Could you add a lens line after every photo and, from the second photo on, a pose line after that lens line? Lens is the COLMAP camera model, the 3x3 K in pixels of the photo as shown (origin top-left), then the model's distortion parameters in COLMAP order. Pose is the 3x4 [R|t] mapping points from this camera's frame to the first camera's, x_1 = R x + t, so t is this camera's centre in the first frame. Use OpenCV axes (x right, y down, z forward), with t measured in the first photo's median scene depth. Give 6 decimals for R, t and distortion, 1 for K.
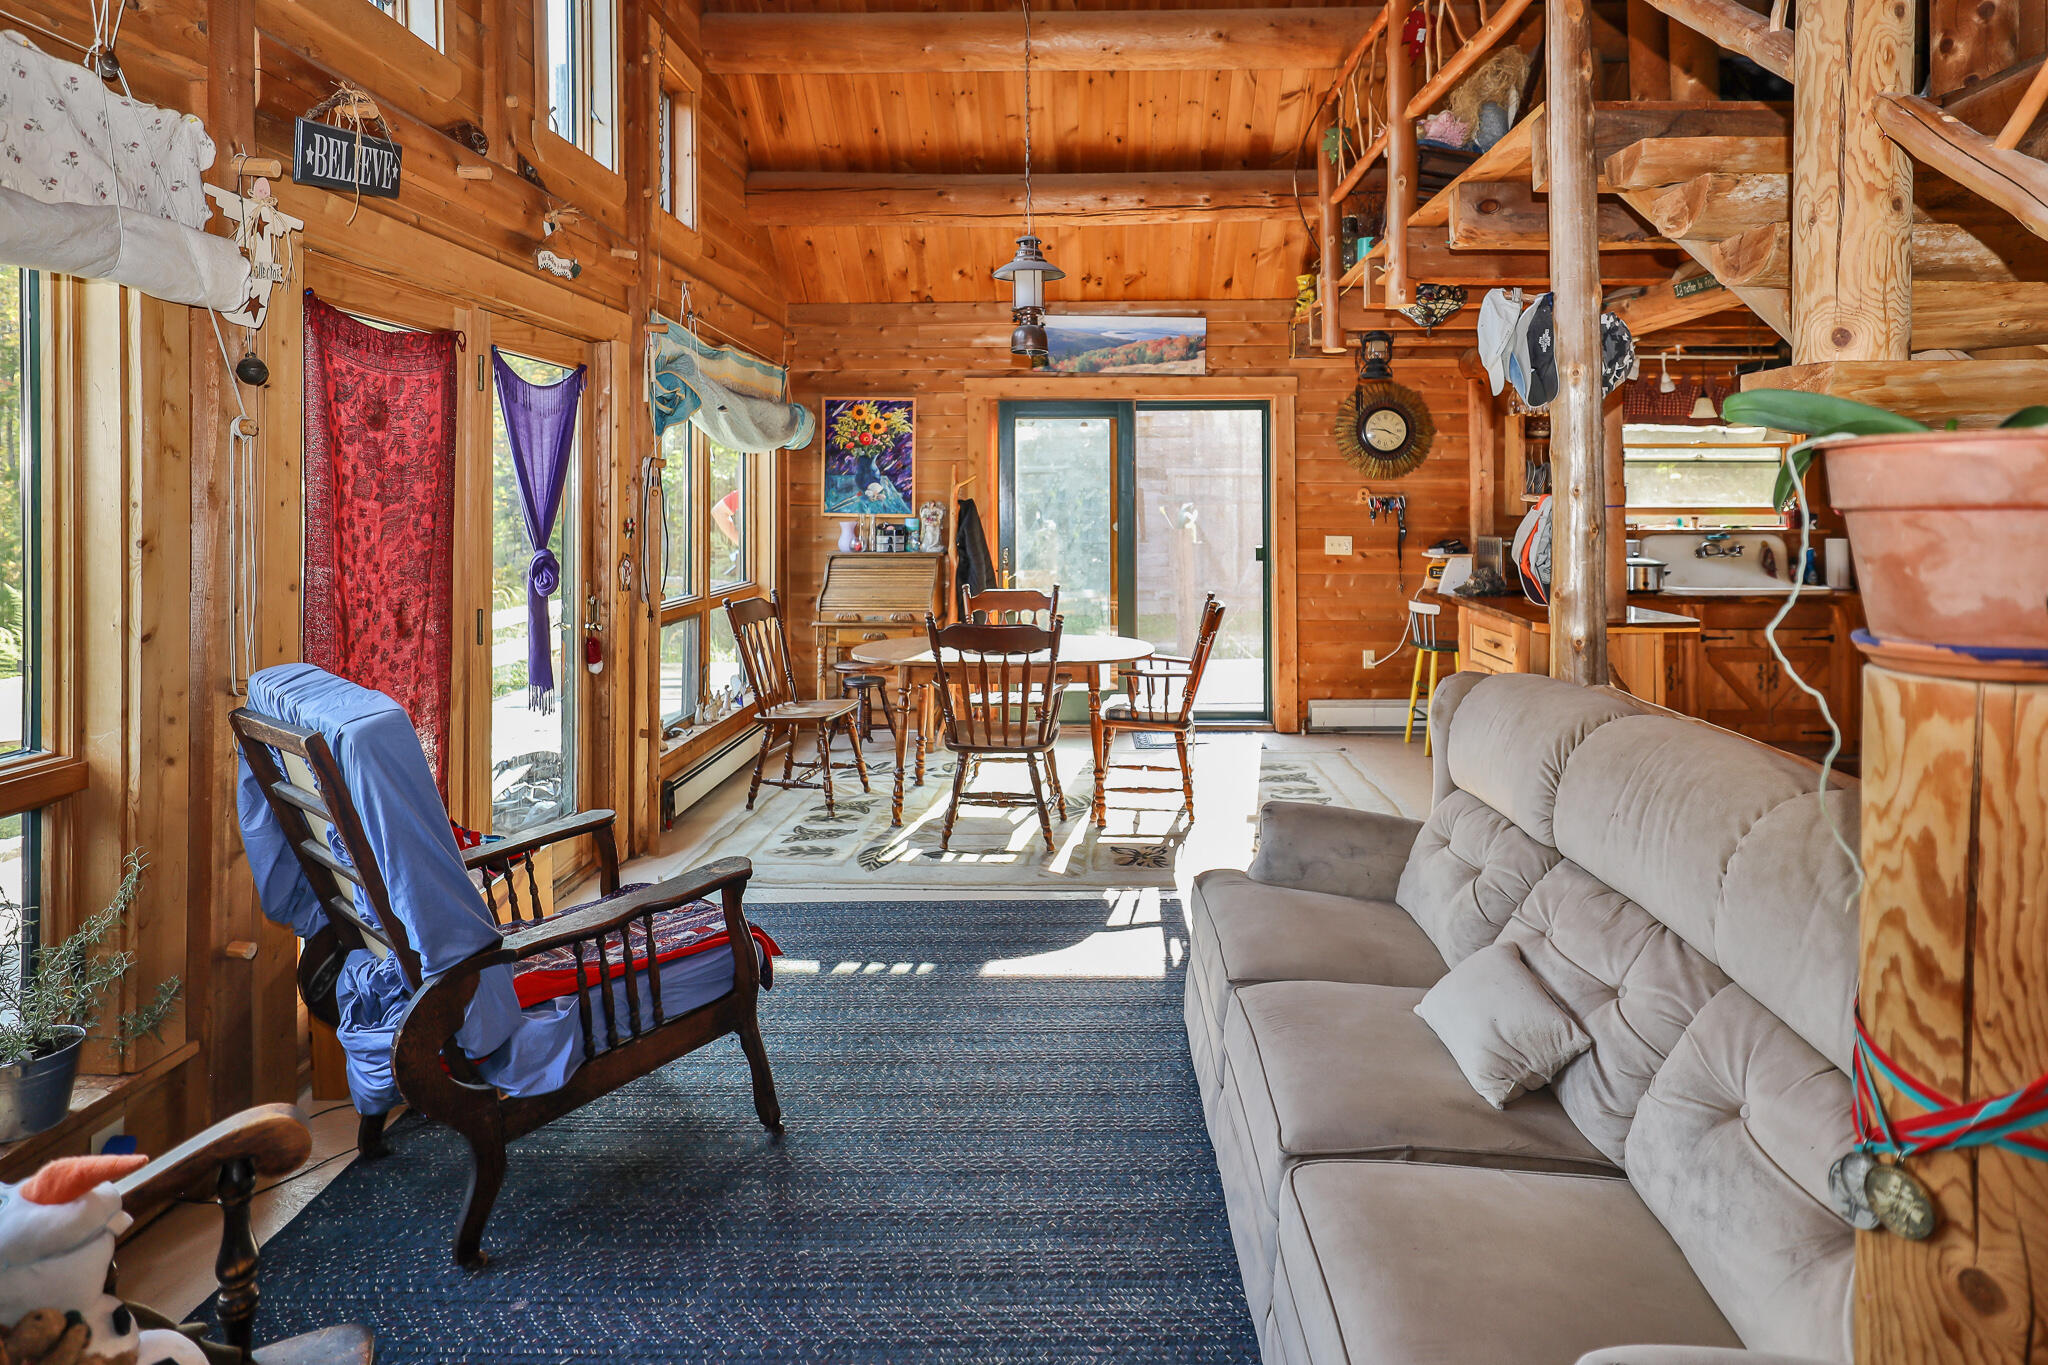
lens RADIAL K [[1113.9, 0, 1066.8], [0, 1113.9, 485.0], [0, 0, 1]] dist [-0.000334, 0.003746]
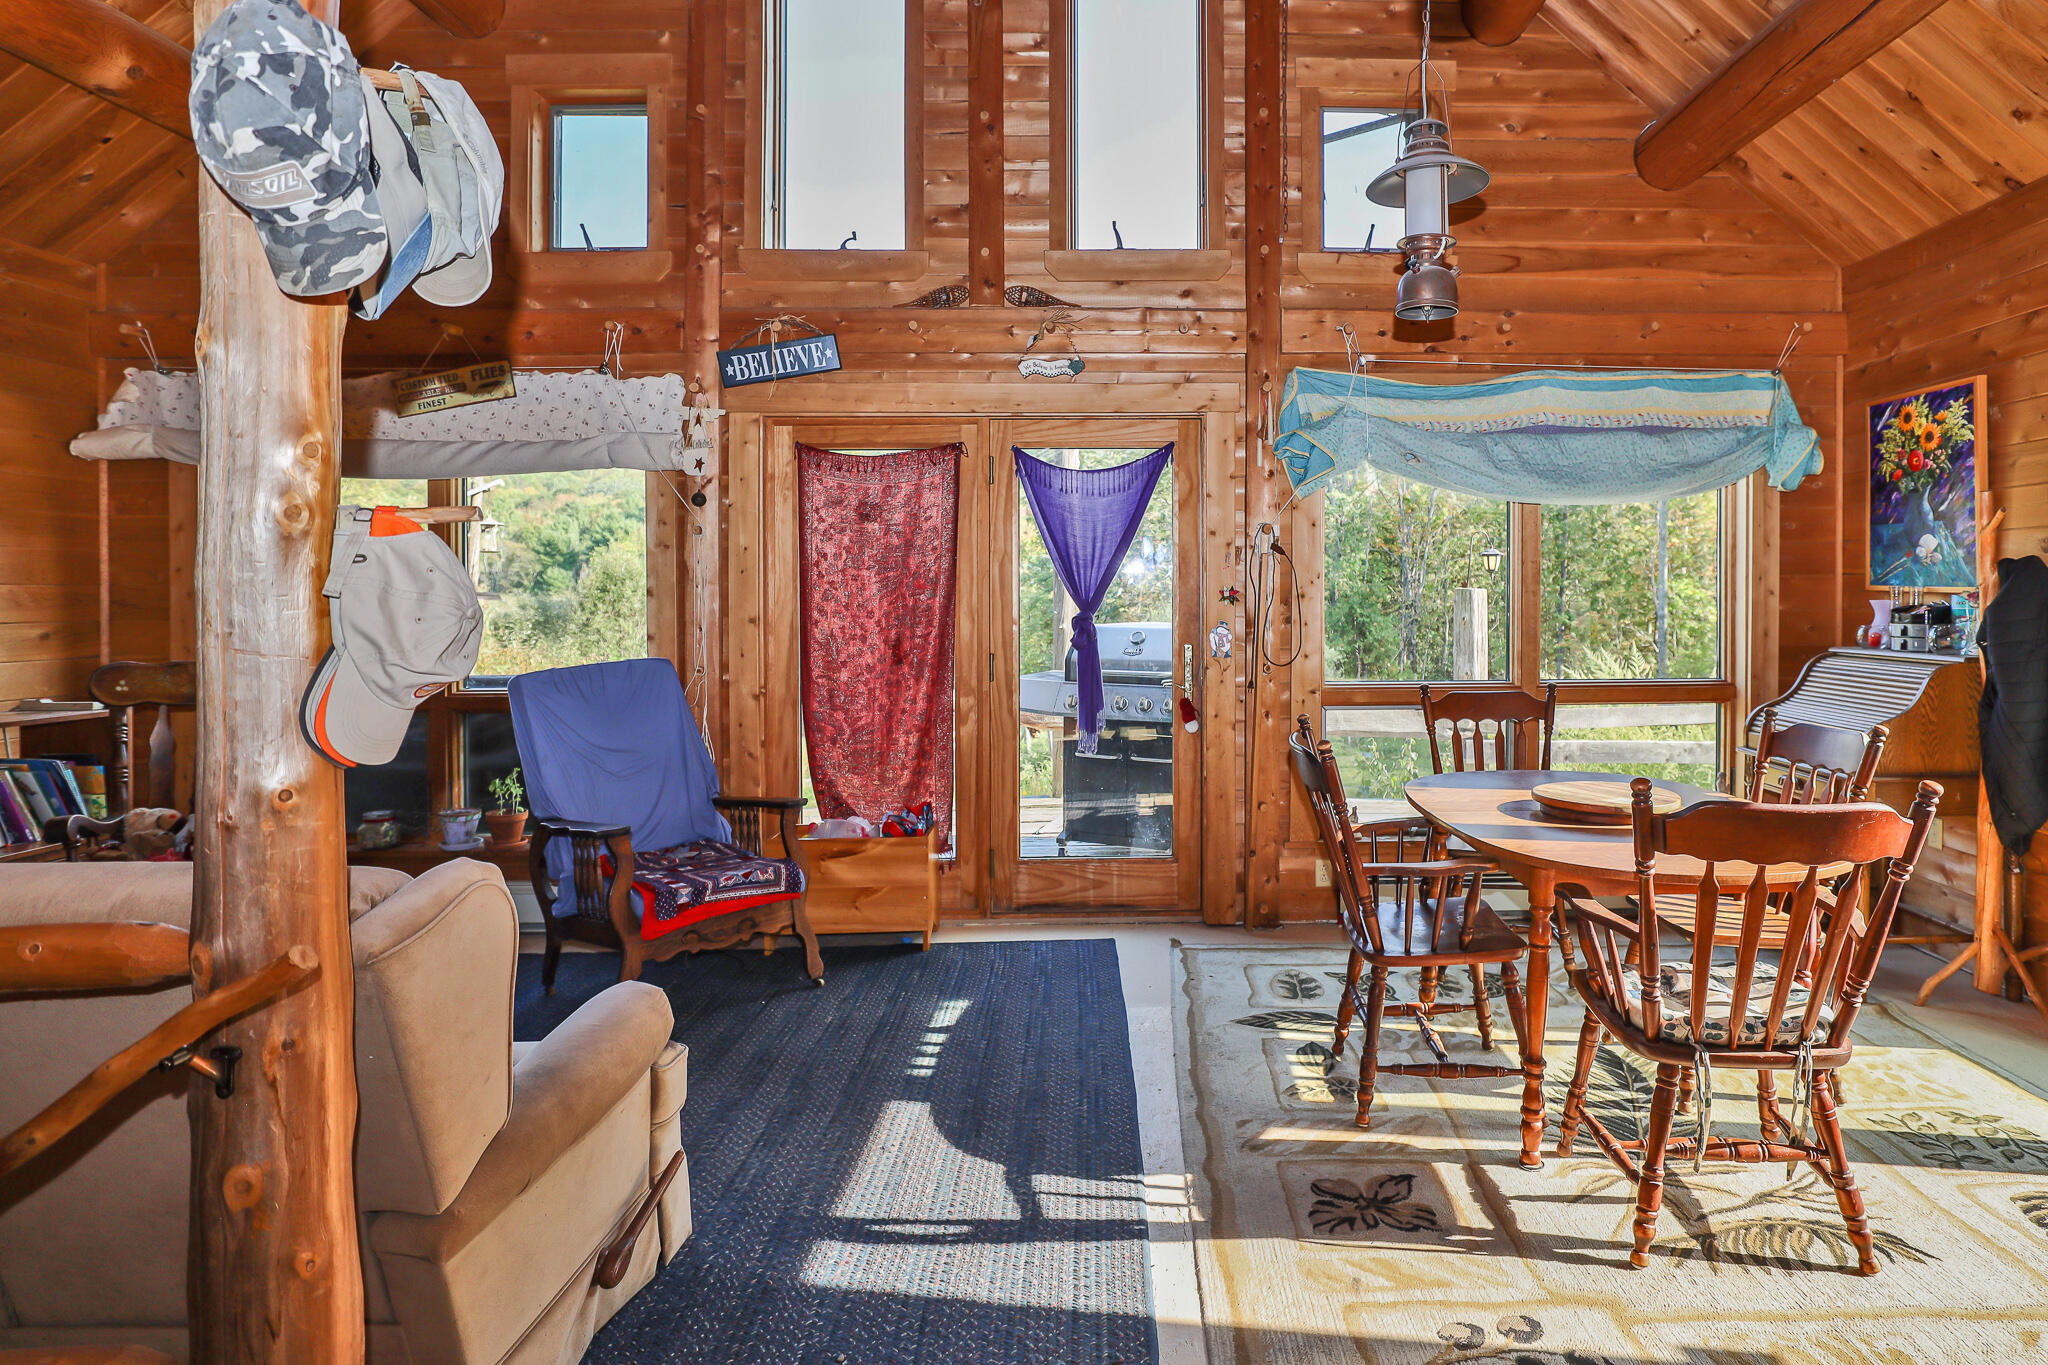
lens RADIAL K [[1113.9, 0, 1189.2], [0, 1113.9, 601.1], [0, 0, 1]] dist [-0.000334, 0.003746]
pose [[0.059092, 0.010951, -0.998192, 0.468221], [0.018969, 0.999747, 0.012091, 0.023711], [0.998072, -0.019649, 0.058869, 0.685632]]
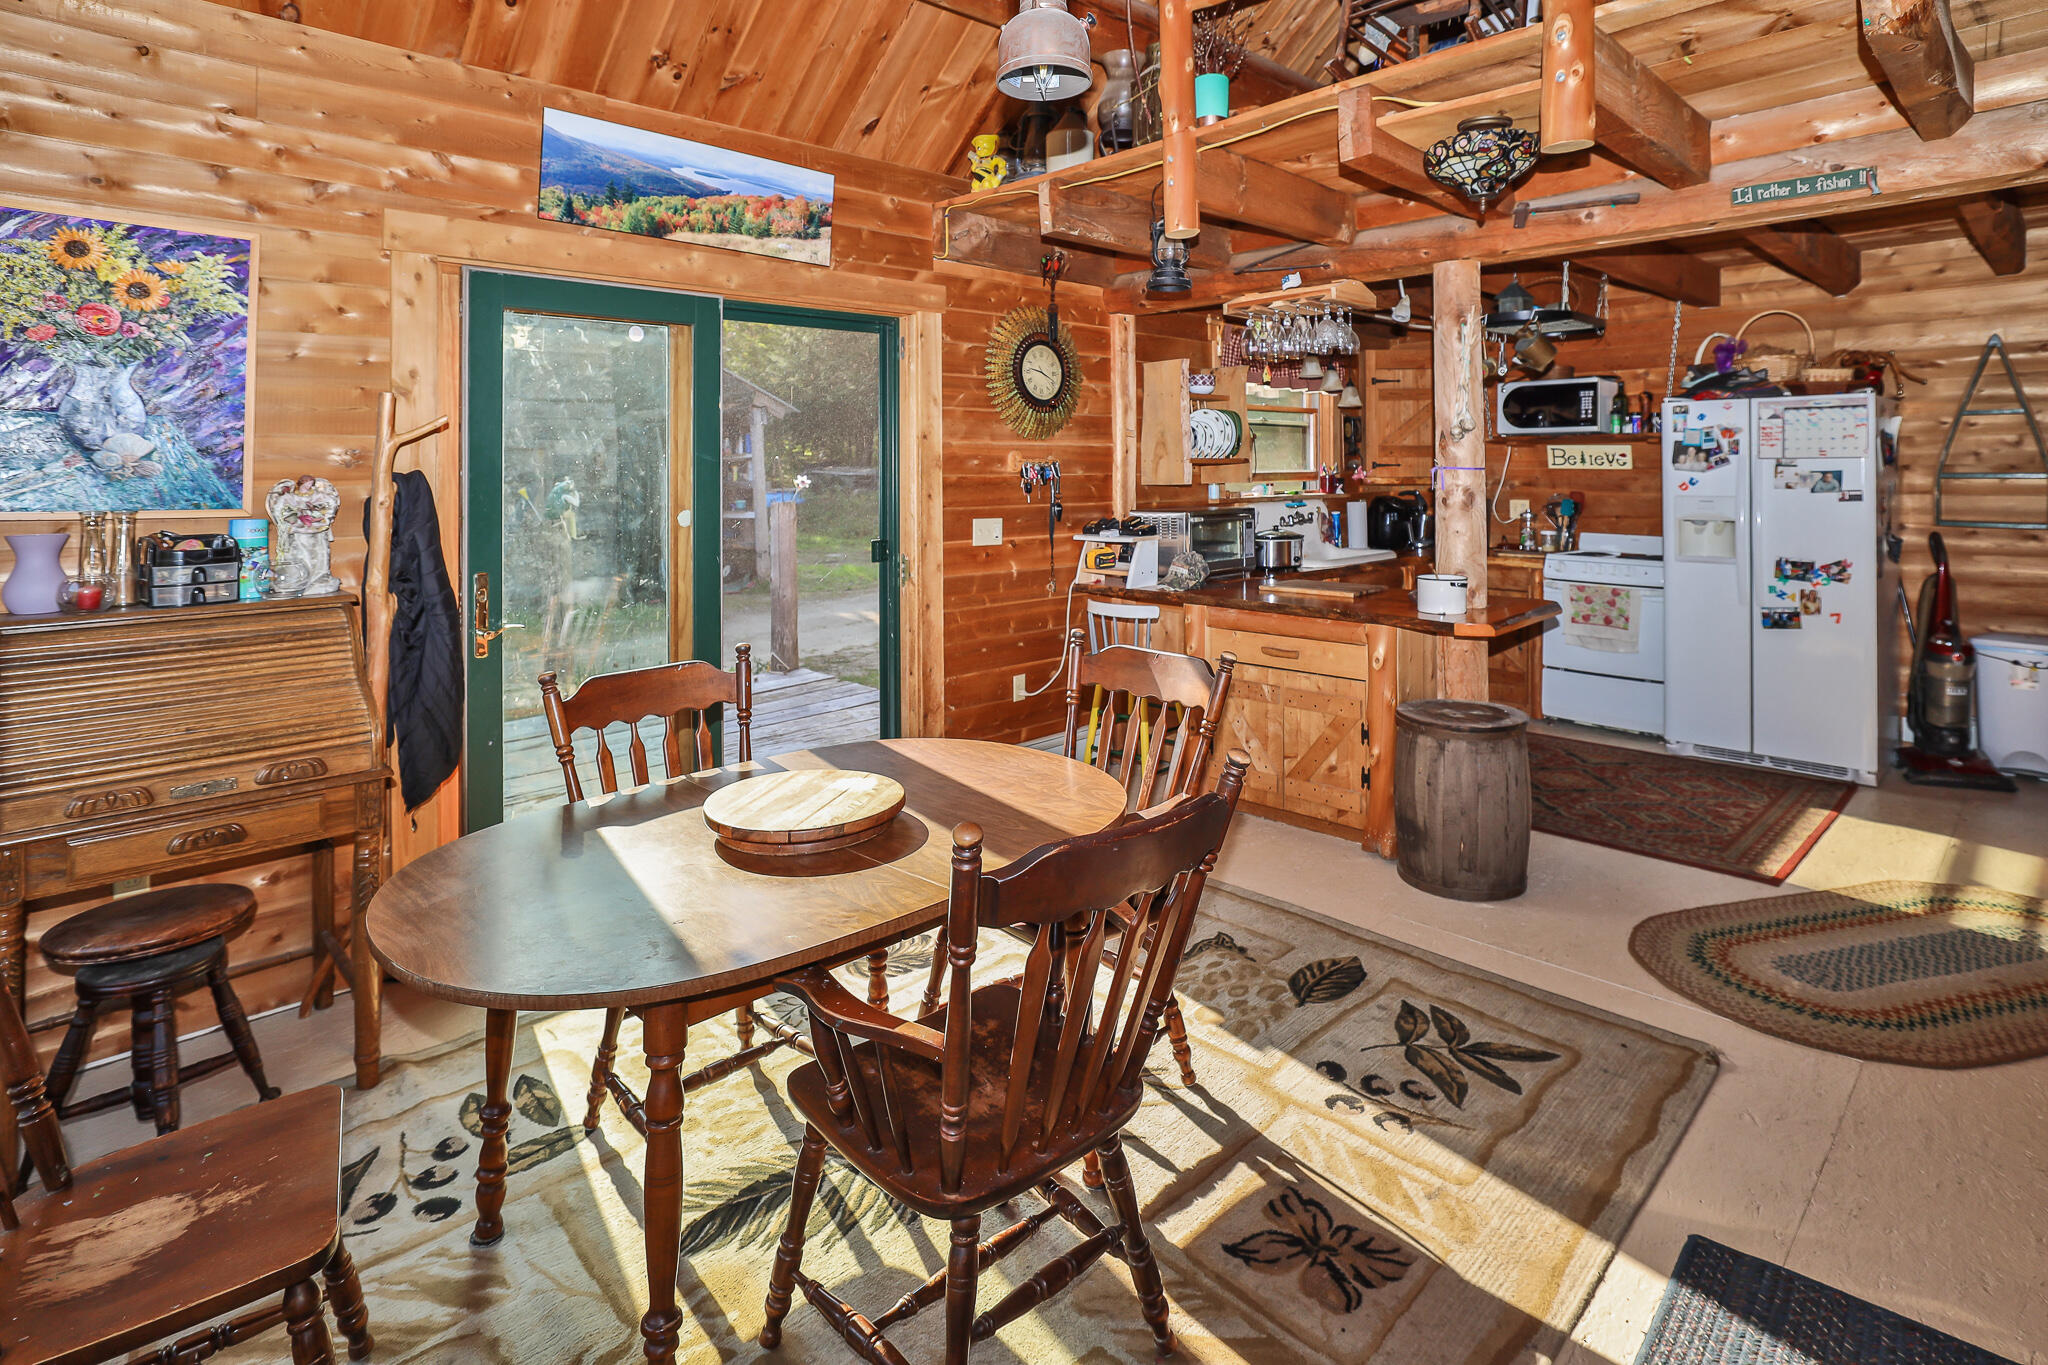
lens RADIAL K [[1078.0, 0, 1055.3], [0, 1078.0, 466.7], [0, 0, 1]] dist [-0.015323, 0.007958]
pose [[0.694008, -0.004969, 0.719950, -0.262579], [0.002441, 0.999987, 0.004549, 0.010945], [-0.719963, -0.001399, 0.694011, 0.597846]]
